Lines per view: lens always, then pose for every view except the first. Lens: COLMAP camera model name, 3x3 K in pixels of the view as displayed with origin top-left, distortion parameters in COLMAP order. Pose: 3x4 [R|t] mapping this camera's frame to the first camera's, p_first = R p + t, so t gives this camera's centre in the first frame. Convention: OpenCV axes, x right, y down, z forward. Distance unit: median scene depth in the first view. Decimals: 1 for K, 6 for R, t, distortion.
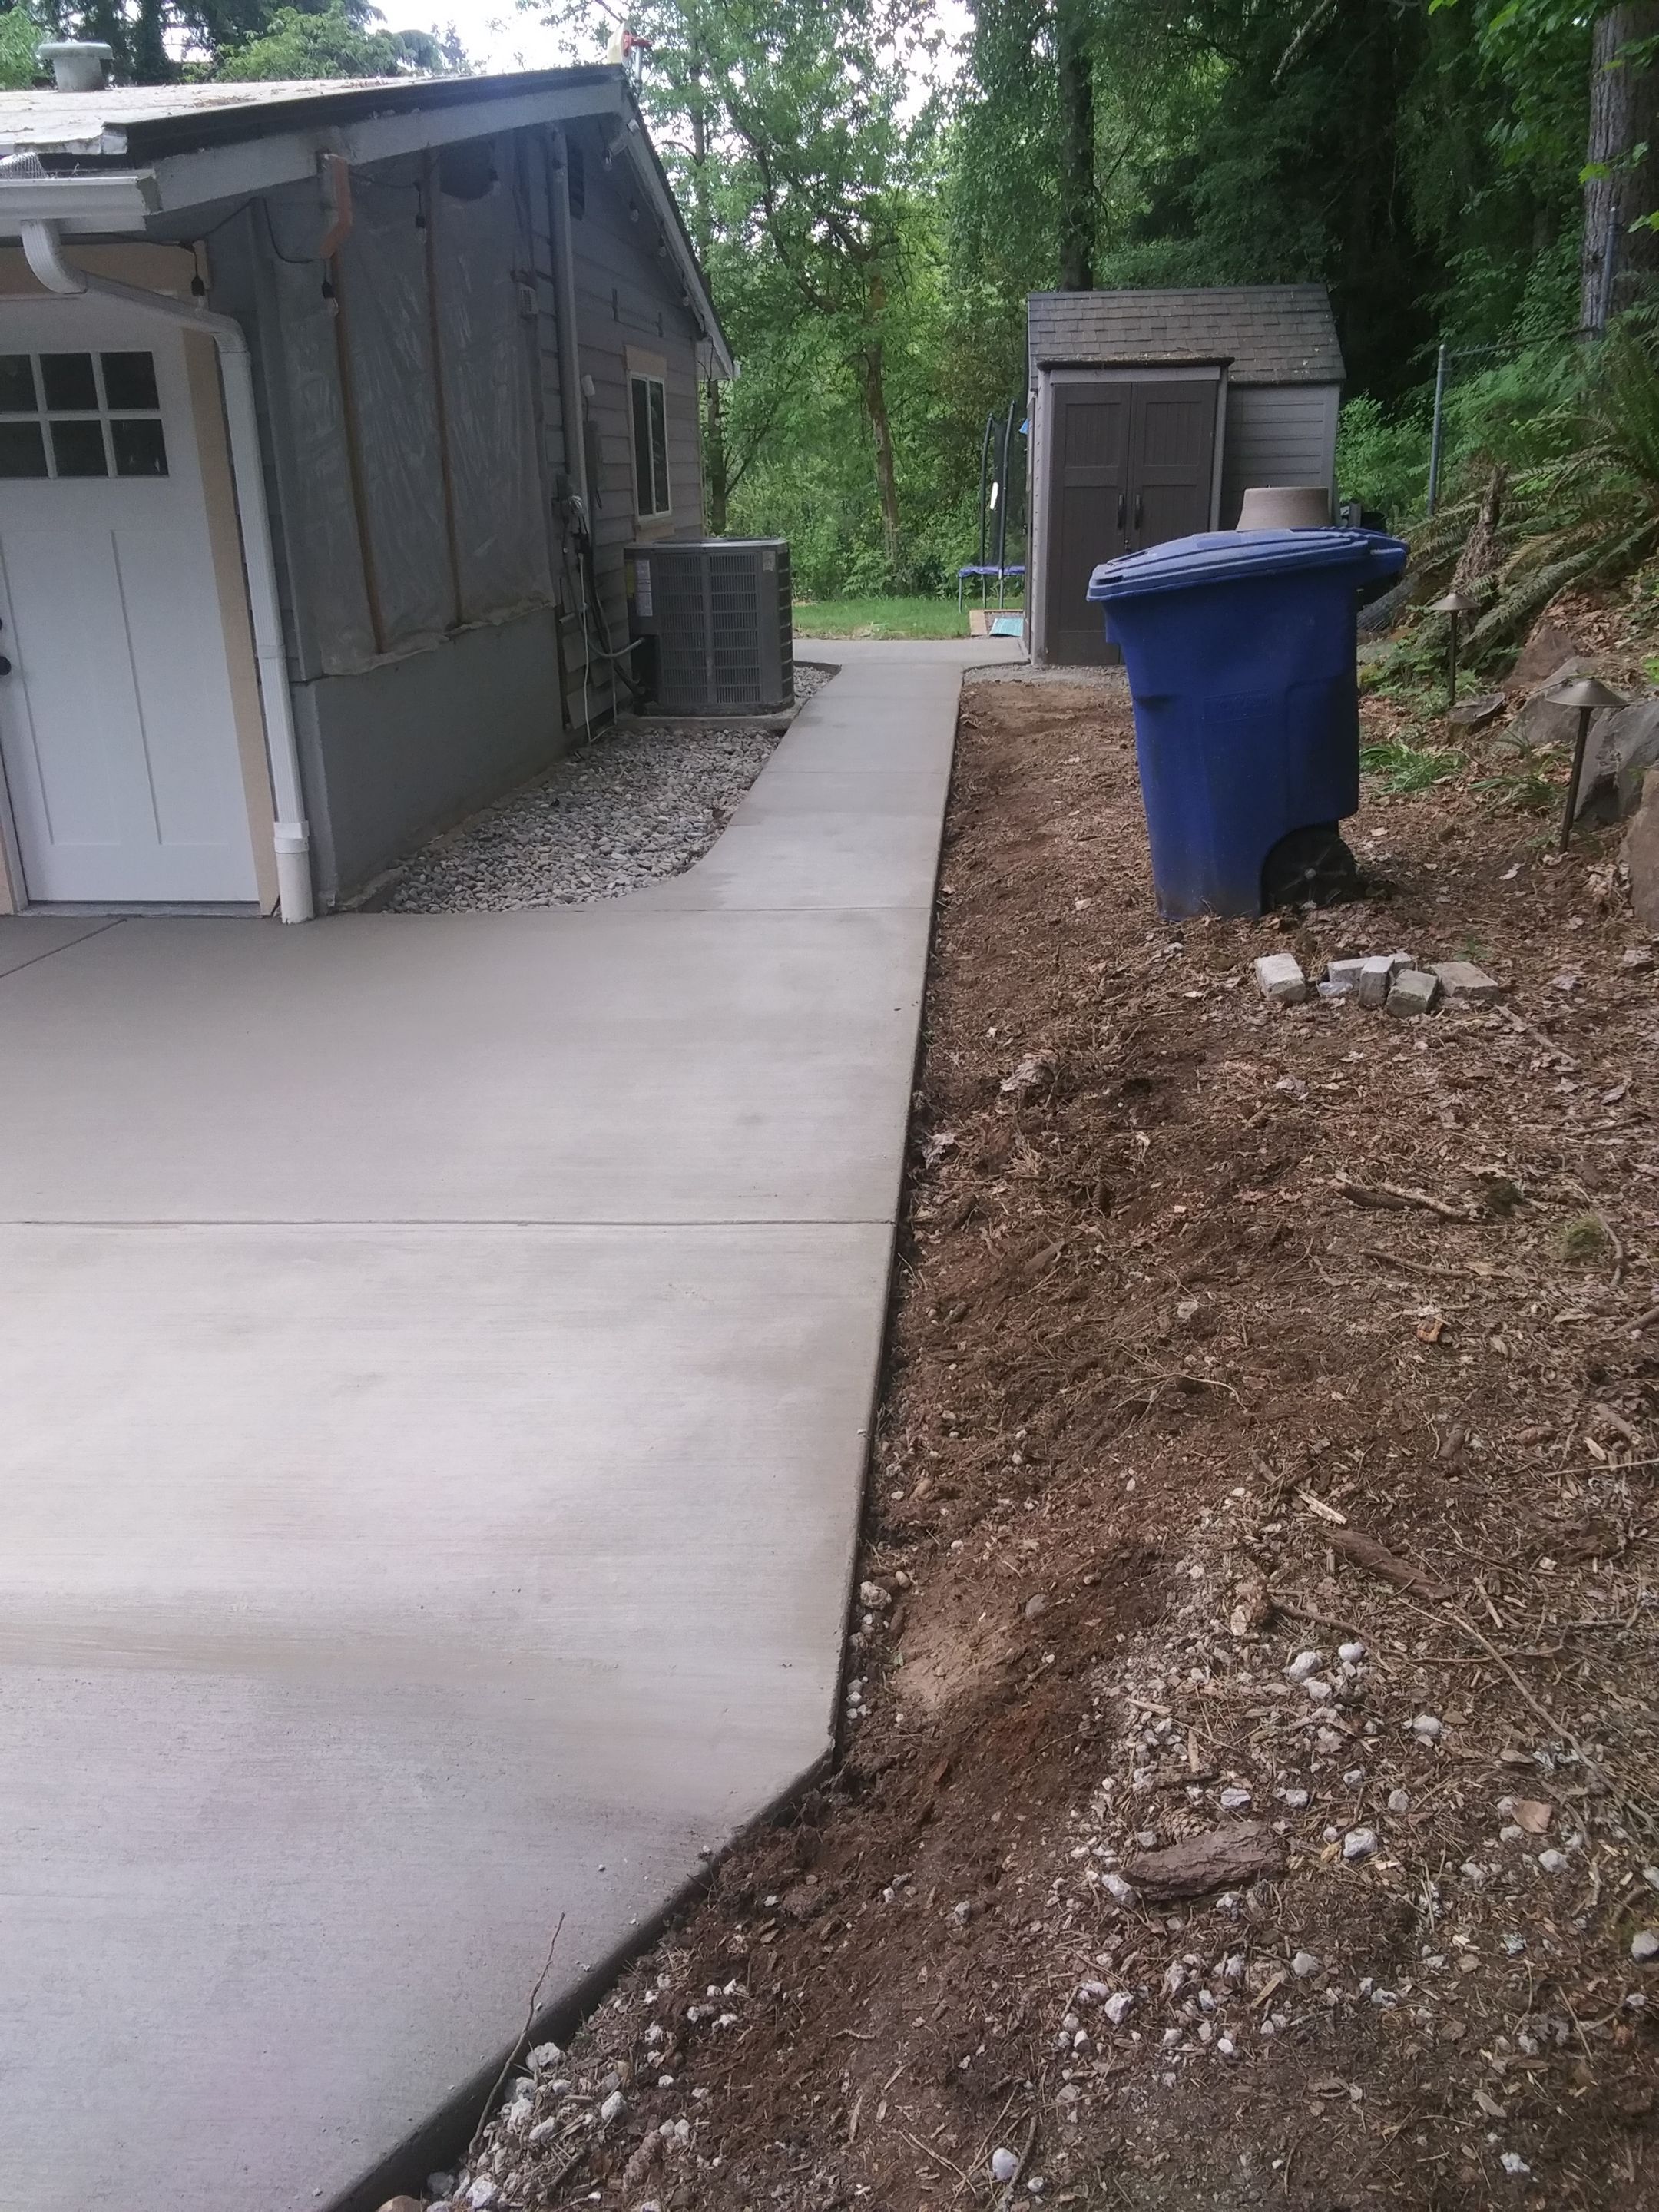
lens RADIAL K [[1677.0, 0, 829.5], [0, 1677.0, 1106.0], [0, 0, 1]] dist [0.063299, -0.102166]
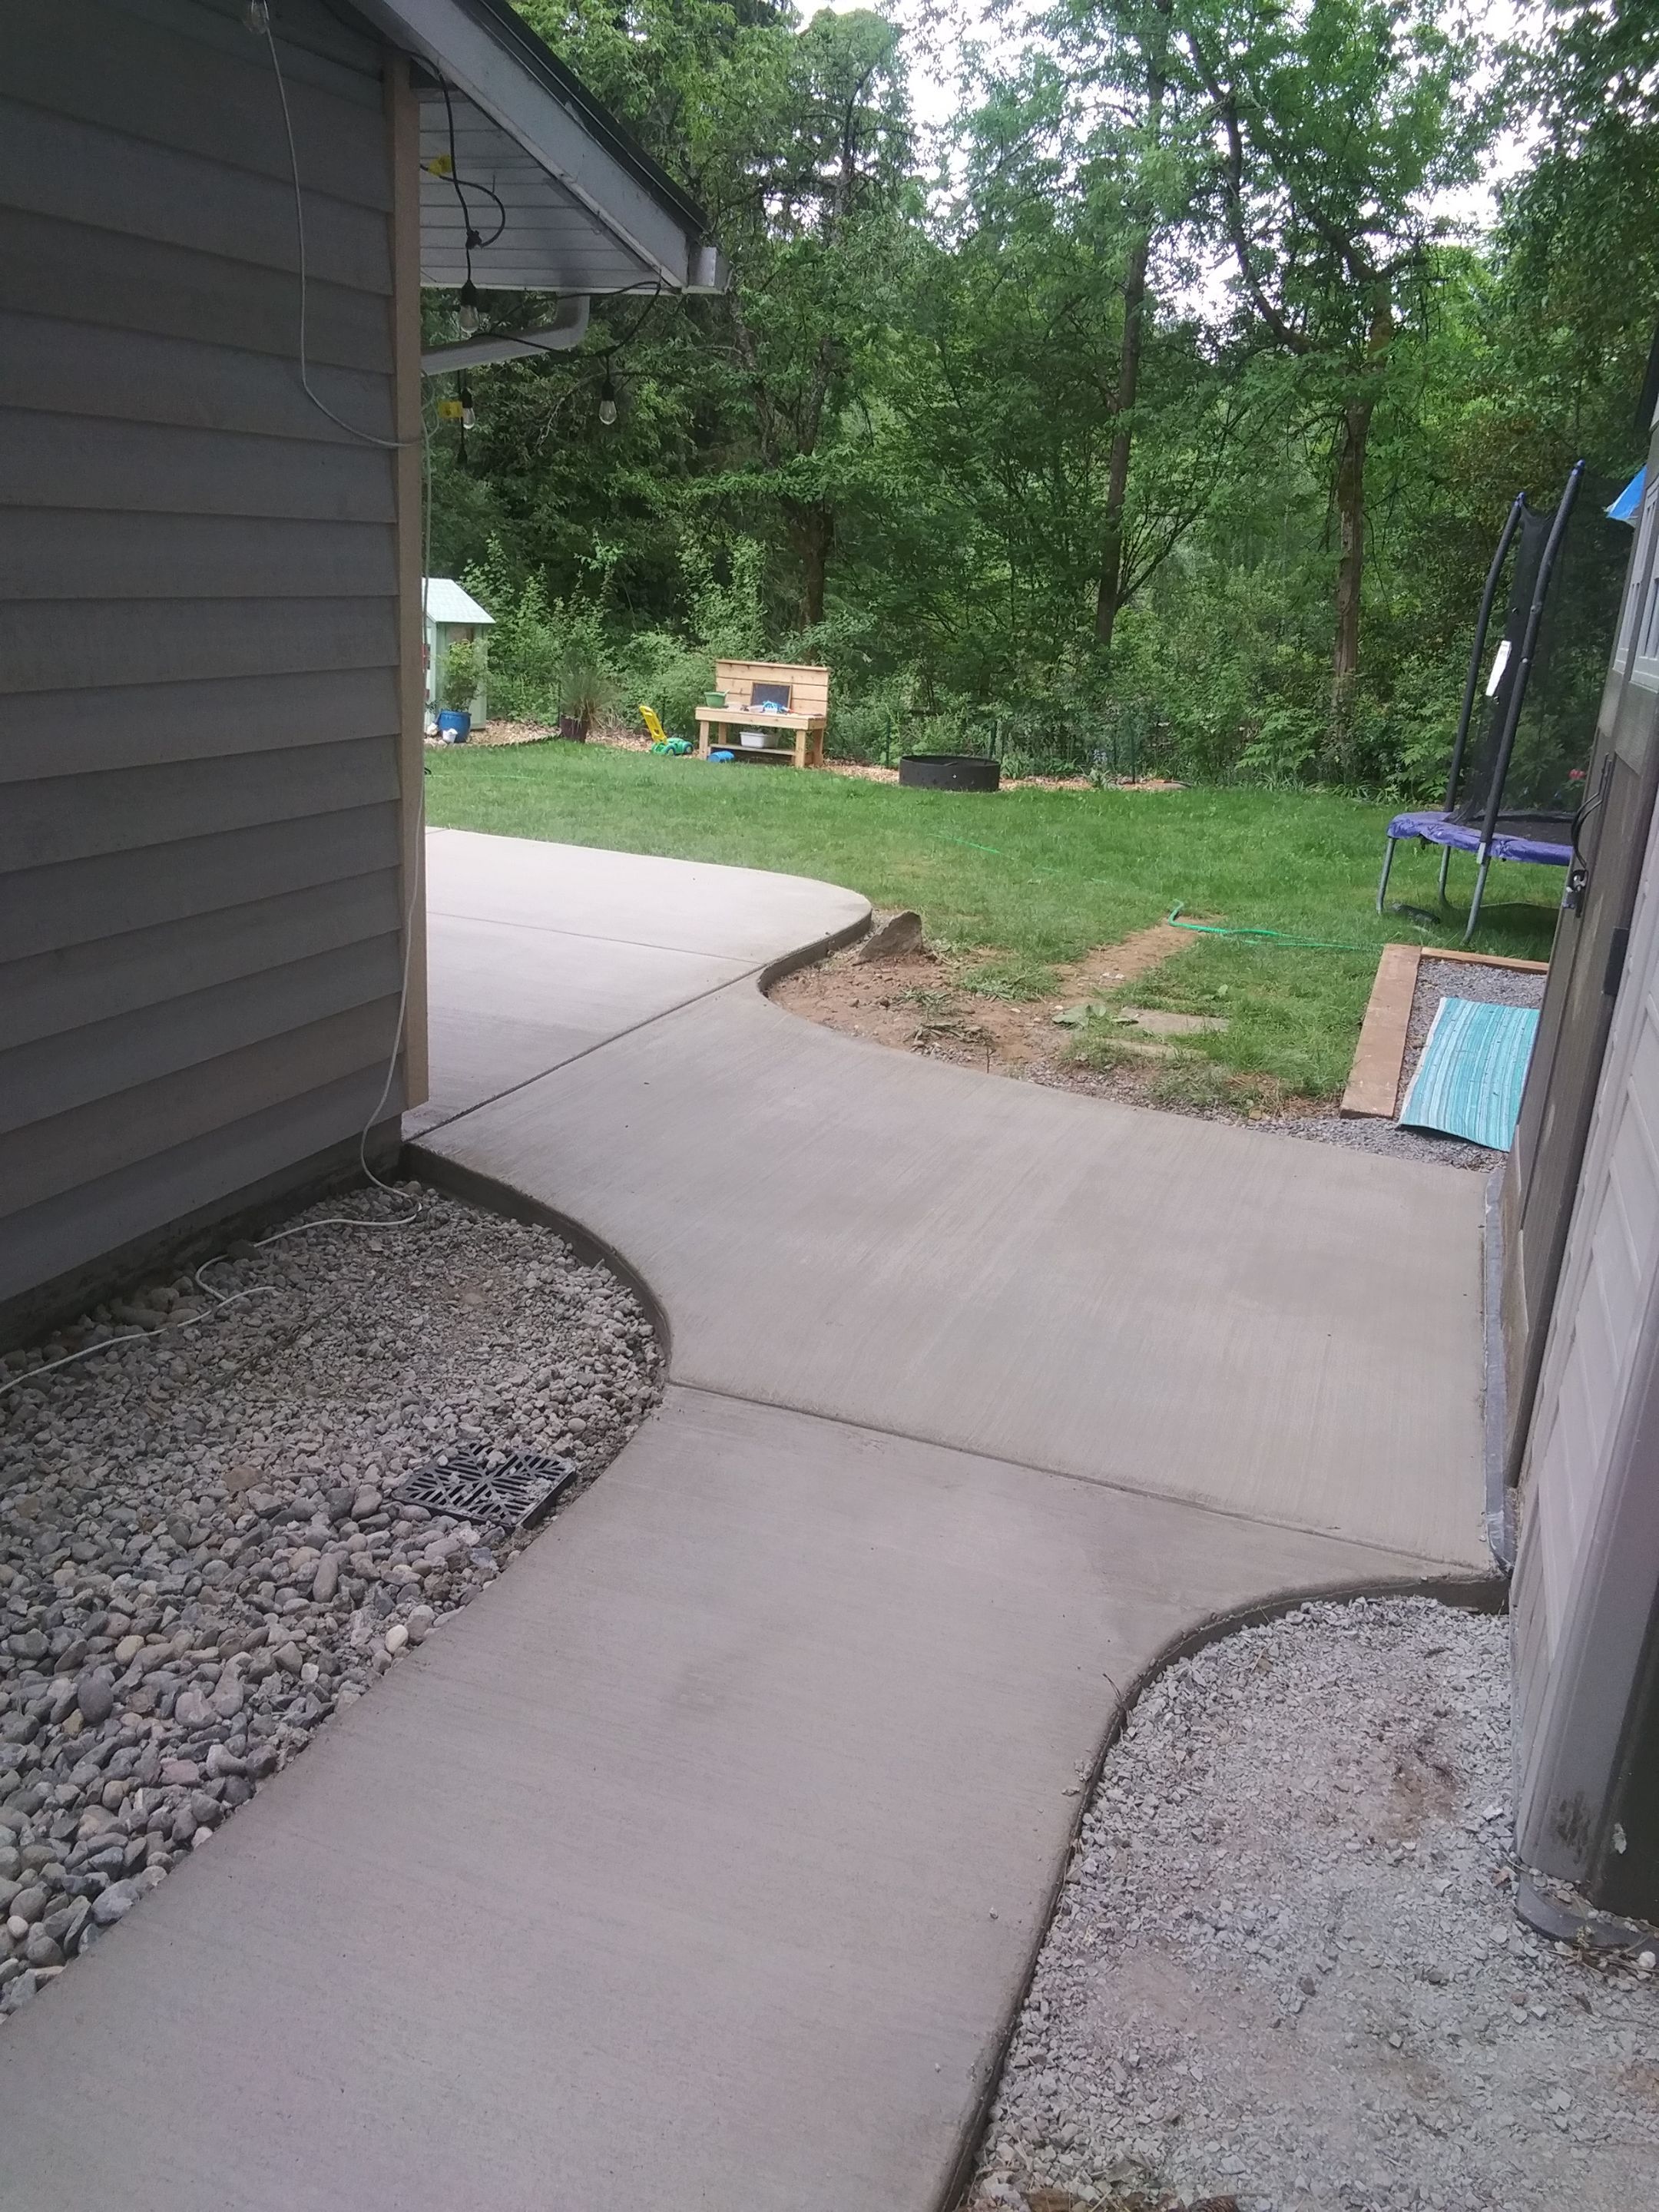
lens RADIAL K [[1677.0, 0, 829.5], [0, 1677.0, 1106.0], [0, 0, 1]] dist [0.063299, -0.102166]
pose [[0.956569, 0.160746, -0.243181, 0.036844], [-0.171416, 0.984925, -0.023226, -0.136335], [0.235782, 0.063902, 0.969703, 0.349232]]
